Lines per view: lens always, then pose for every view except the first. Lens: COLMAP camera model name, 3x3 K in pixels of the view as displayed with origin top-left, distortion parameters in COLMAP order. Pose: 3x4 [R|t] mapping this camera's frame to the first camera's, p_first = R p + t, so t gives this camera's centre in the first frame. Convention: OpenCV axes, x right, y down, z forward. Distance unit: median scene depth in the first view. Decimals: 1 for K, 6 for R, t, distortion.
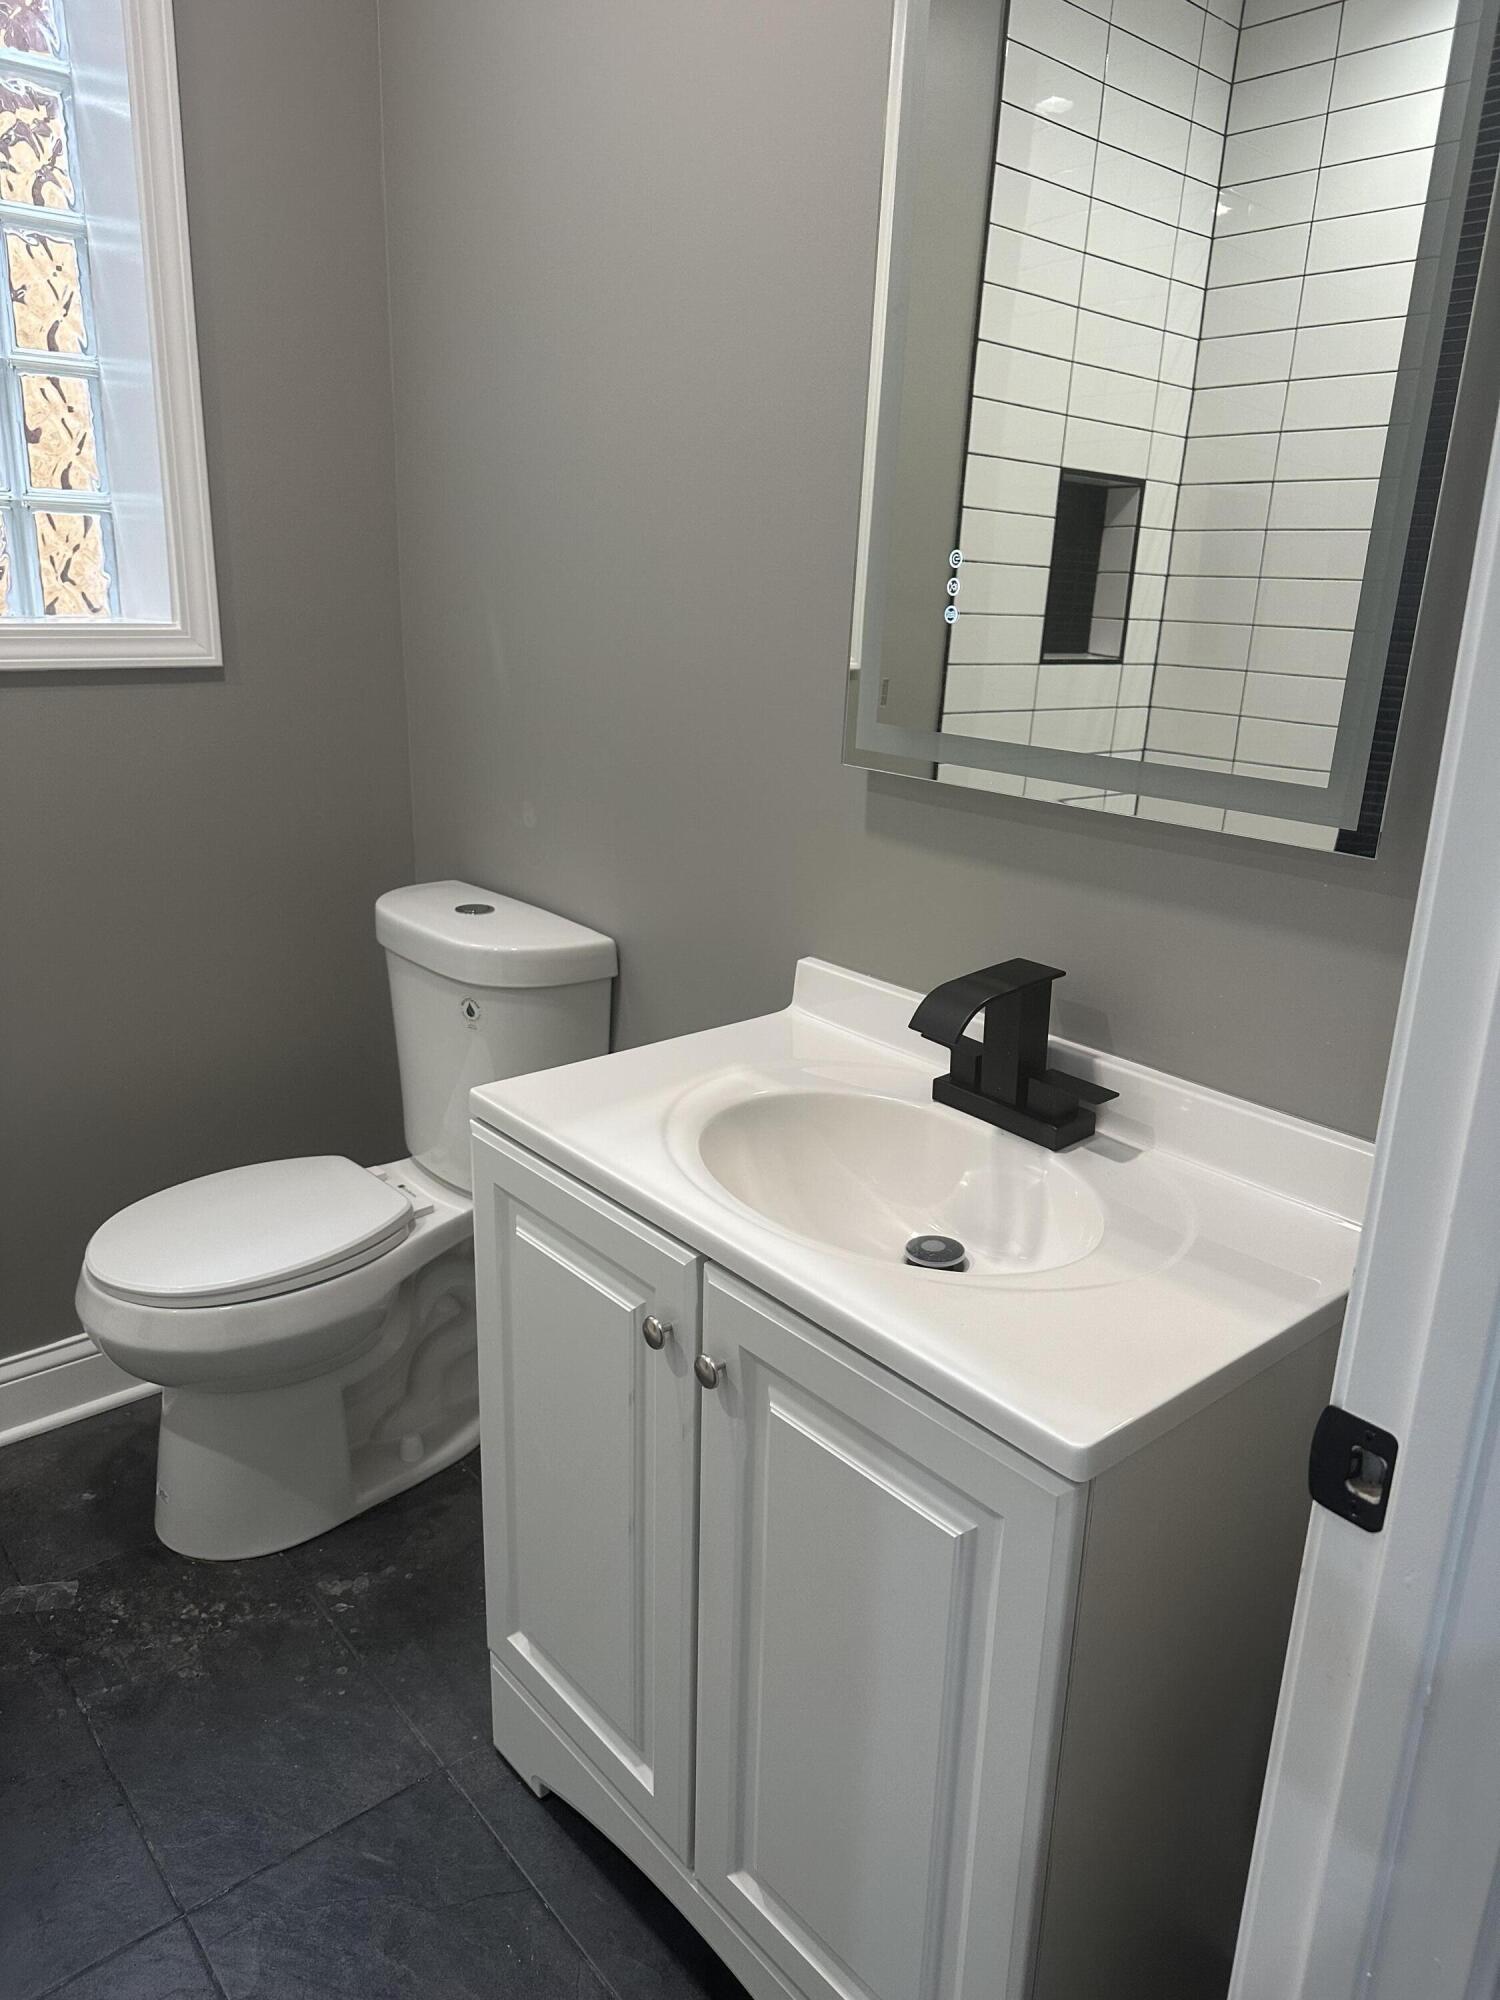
lens RADIAL K [[1415.7, 0, 756.2], [0, 1415.7, 1006.1], [0, 0, 1]] dist [0.021605, -0.013976]
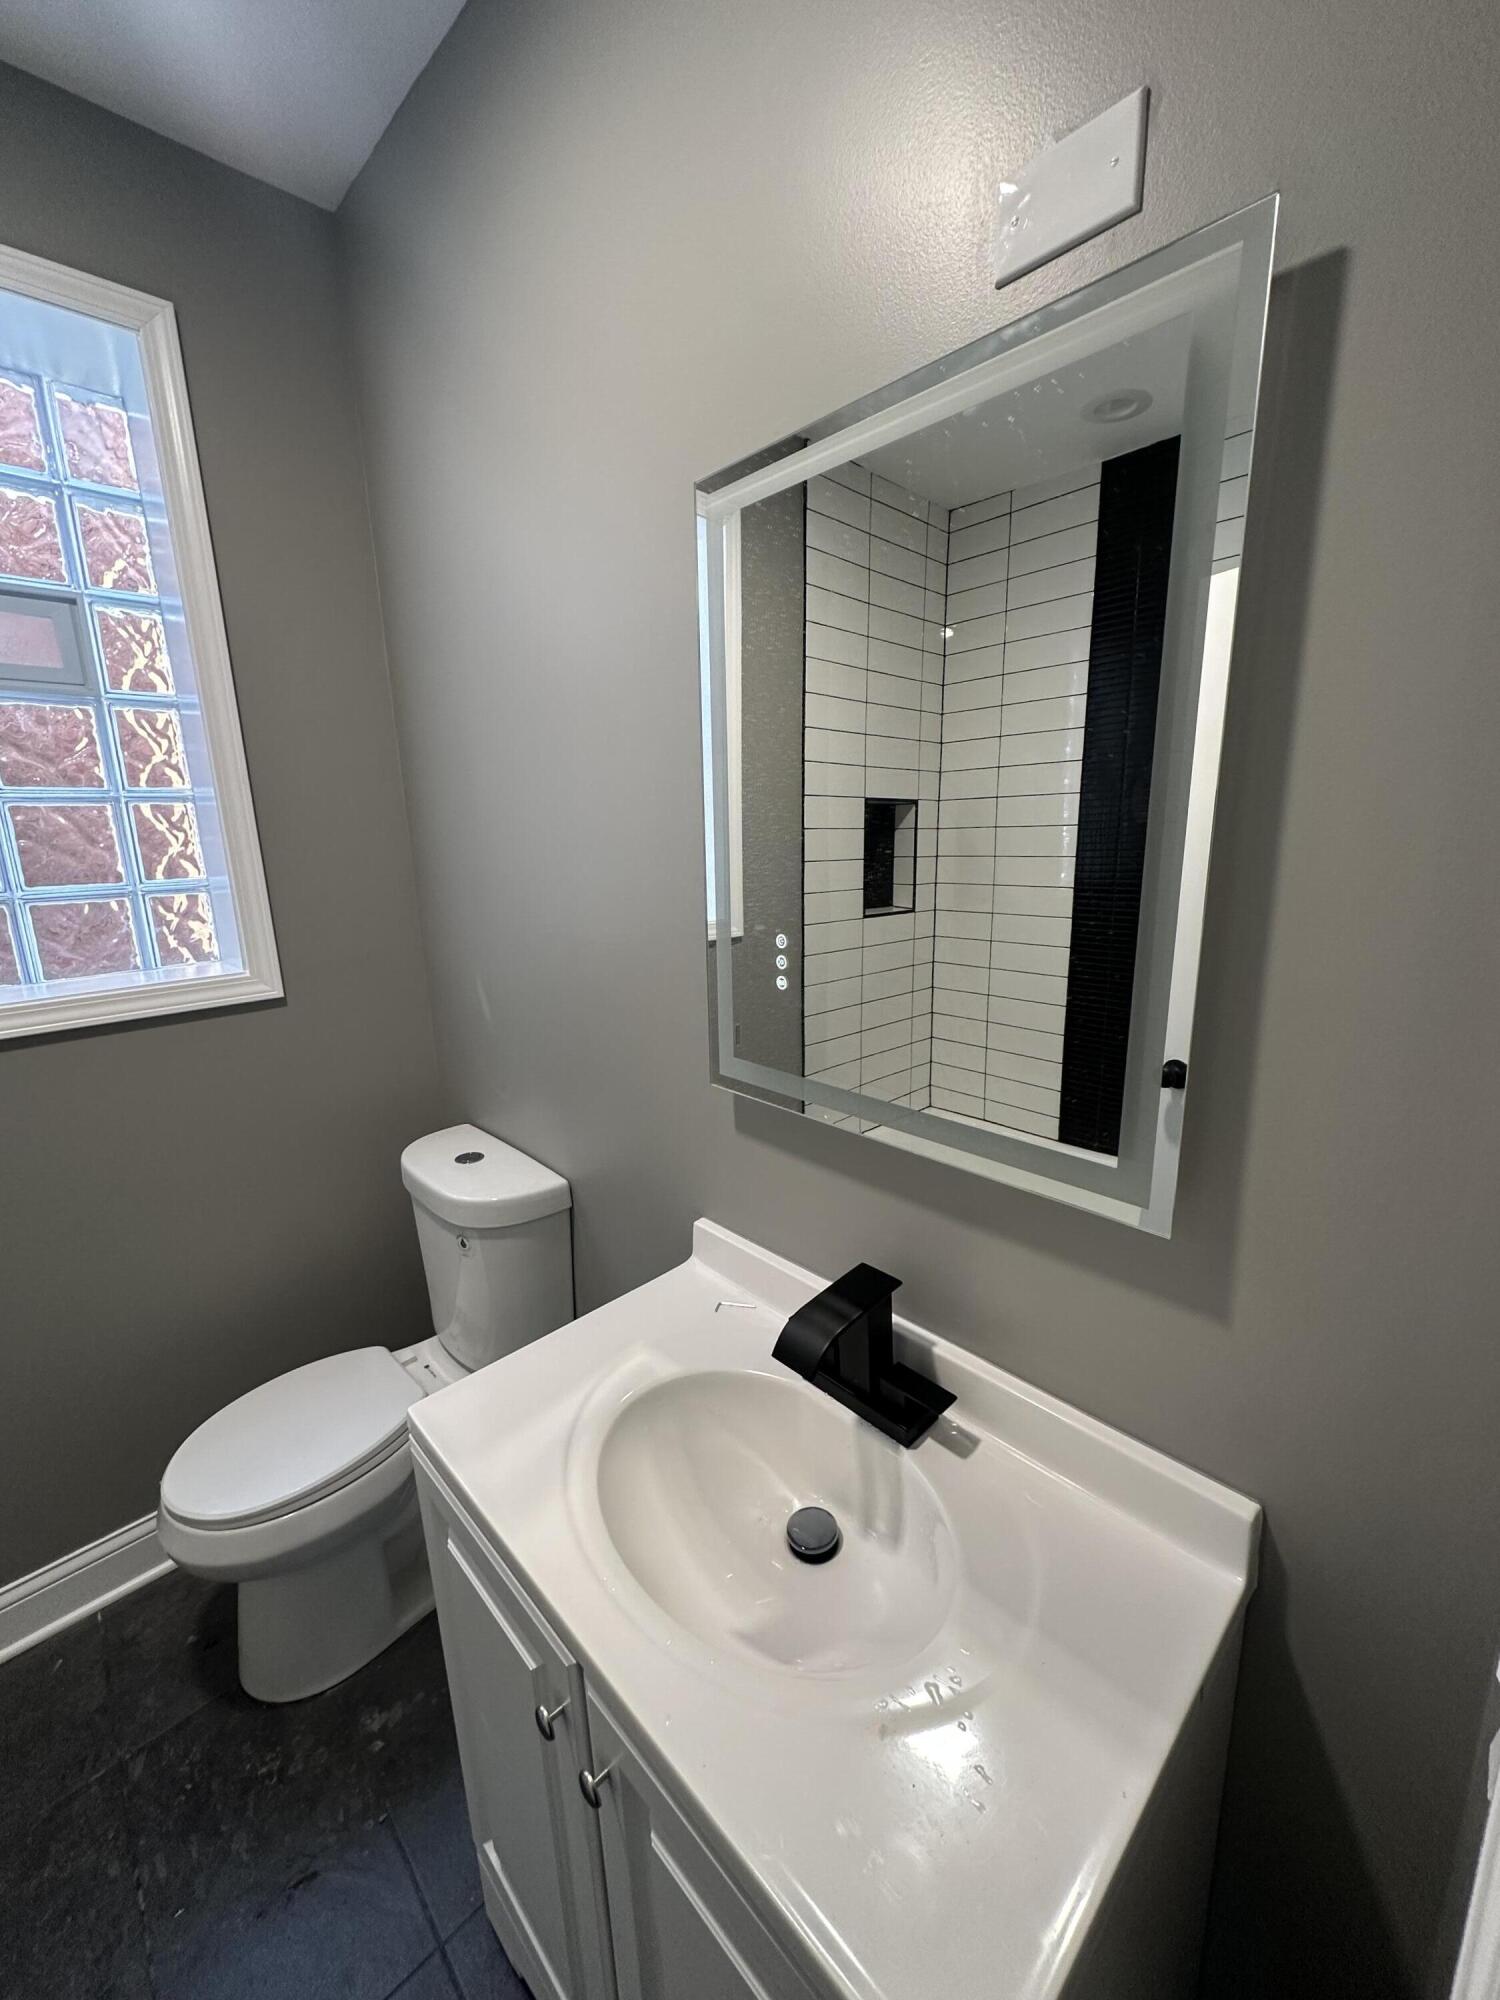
lens RADIAL K [[804.9, 0, 740.2], [0, 804.9, 1003.5], [0, 0, 1]] dist [-0.015183, -0.000034]
pose [[0.996957, -0.072523, 0.028597, 0.052157], [0.074718, 0.993566, -0.085109, -0.132325], [-0.022241, 0.086987, 0.995961, 0.202570]]
